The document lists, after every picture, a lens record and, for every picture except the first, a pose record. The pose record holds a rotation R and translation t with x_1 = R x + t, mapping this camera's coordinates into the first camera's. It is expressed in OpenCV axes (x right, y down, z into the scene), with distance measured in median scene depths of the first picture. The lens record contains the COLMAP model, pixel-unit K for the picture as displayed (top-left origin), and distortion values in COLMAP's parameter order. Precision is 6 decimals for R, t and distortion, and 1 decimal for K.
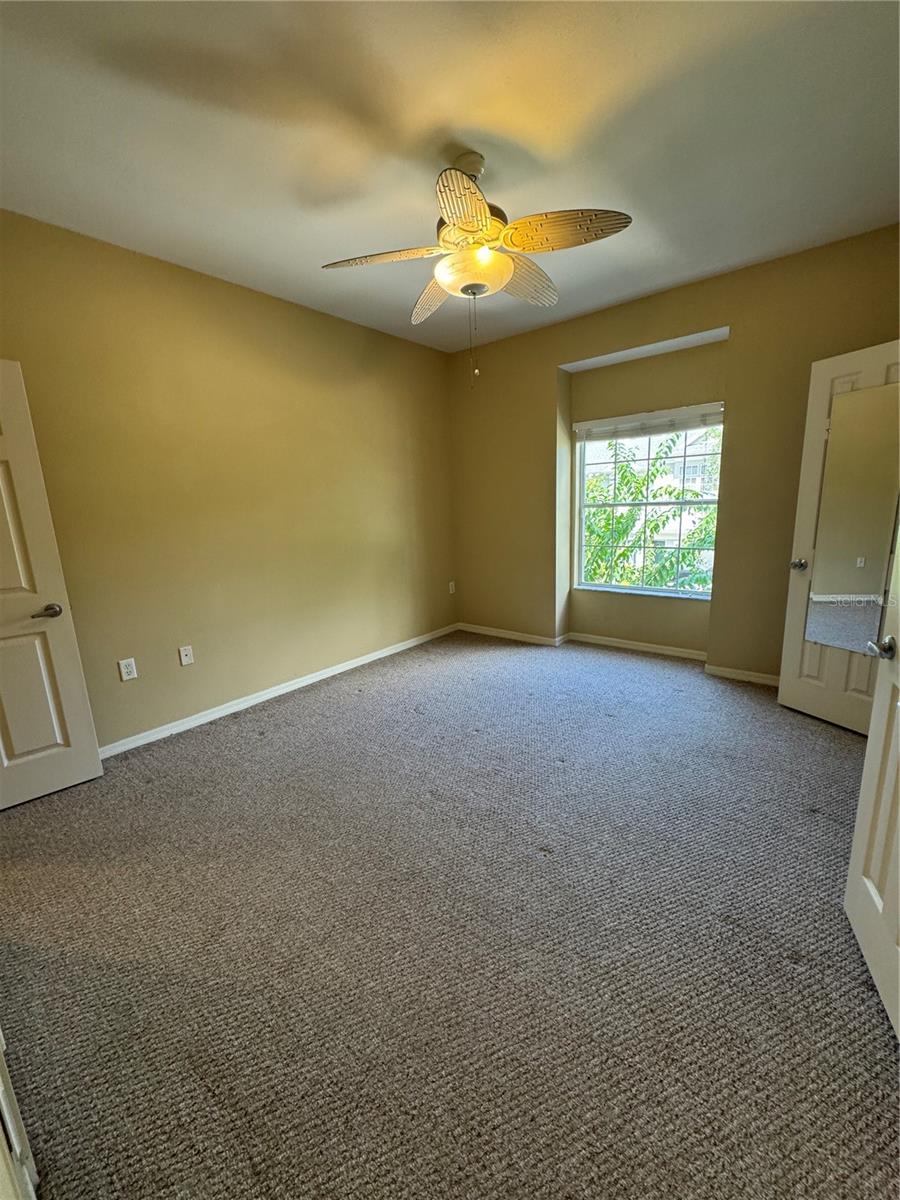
lens RADIAL K [[476.8, 0, 450.0], [0, 476.8, 600.0], [0, 0, 1]] dist [-0.000317, -0.000018]
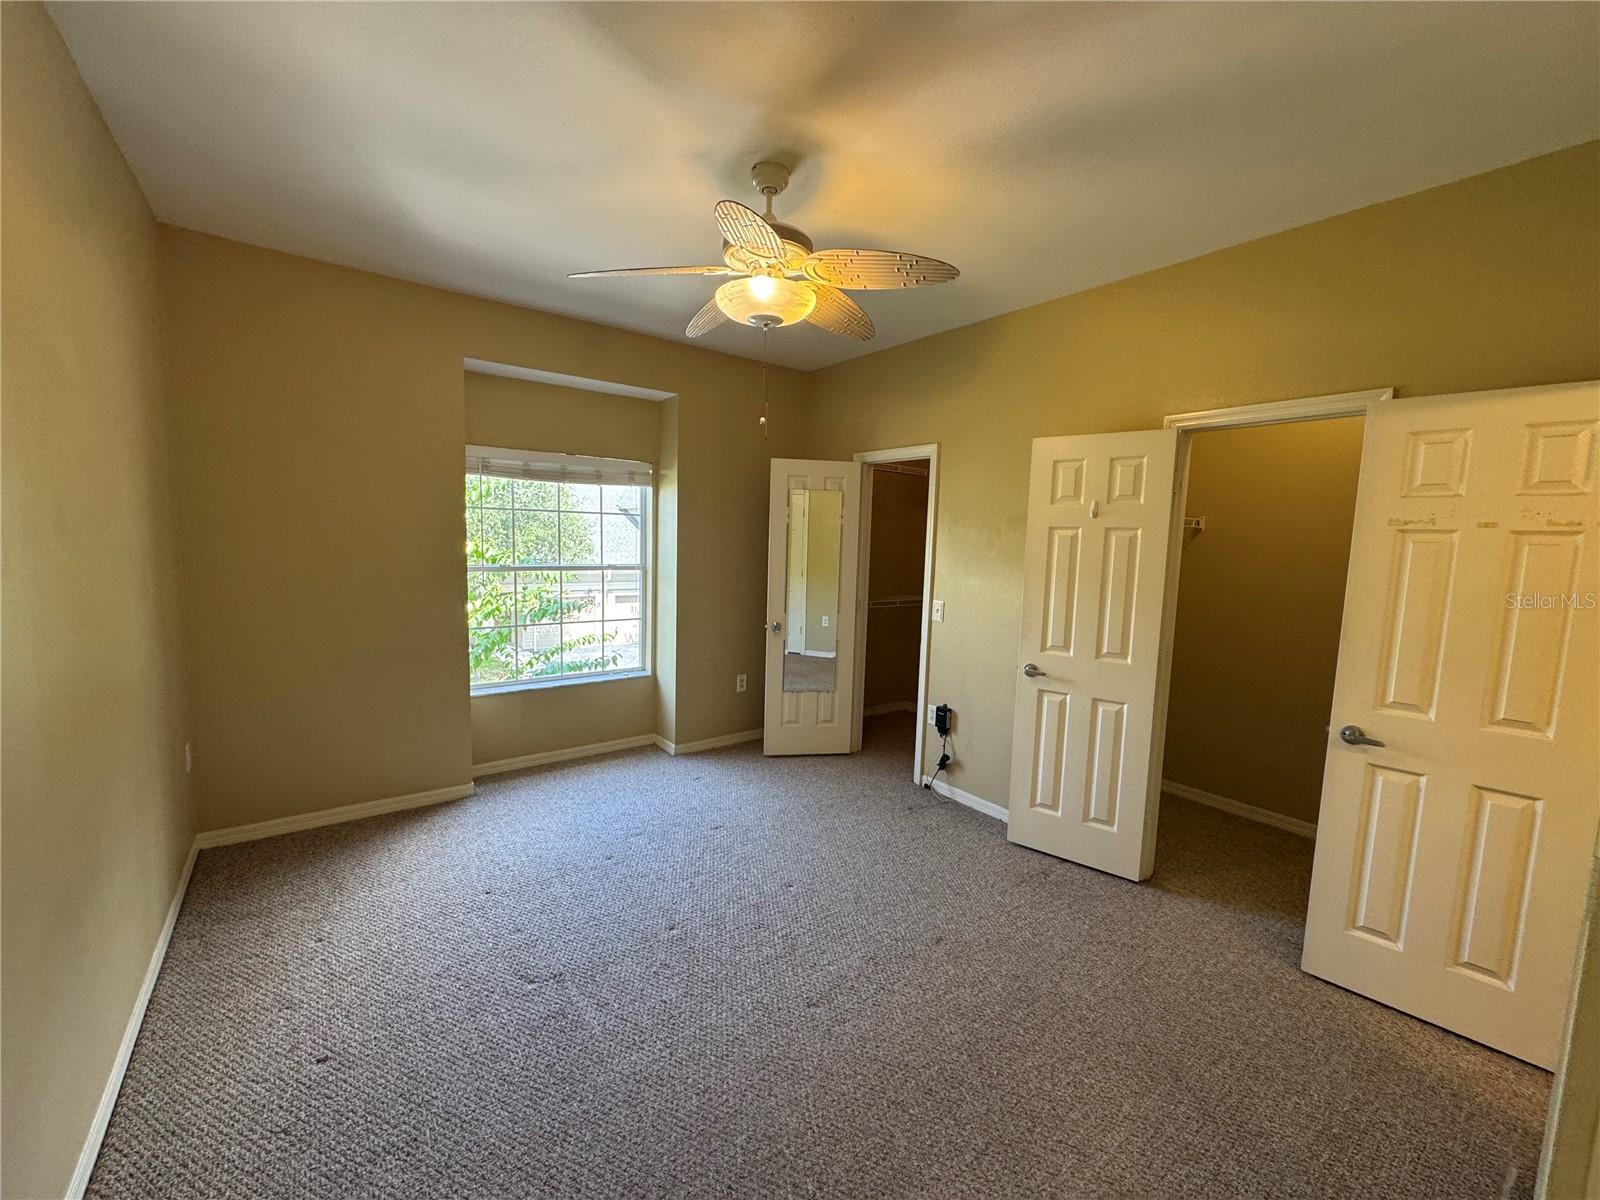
lens RADIAL K [[635.7, 0, 803.3], [0, 635.7, 599.3], [0, 0, 1]] dist [-0.000317, -0.000018]
pose [[0.226176, -0.051206, 0.972740, -0.544400], [0.157282, 0.987433, 0.015409, -0.114471], [-0.961305, 0.149509, 0.231388, 0.428064]]
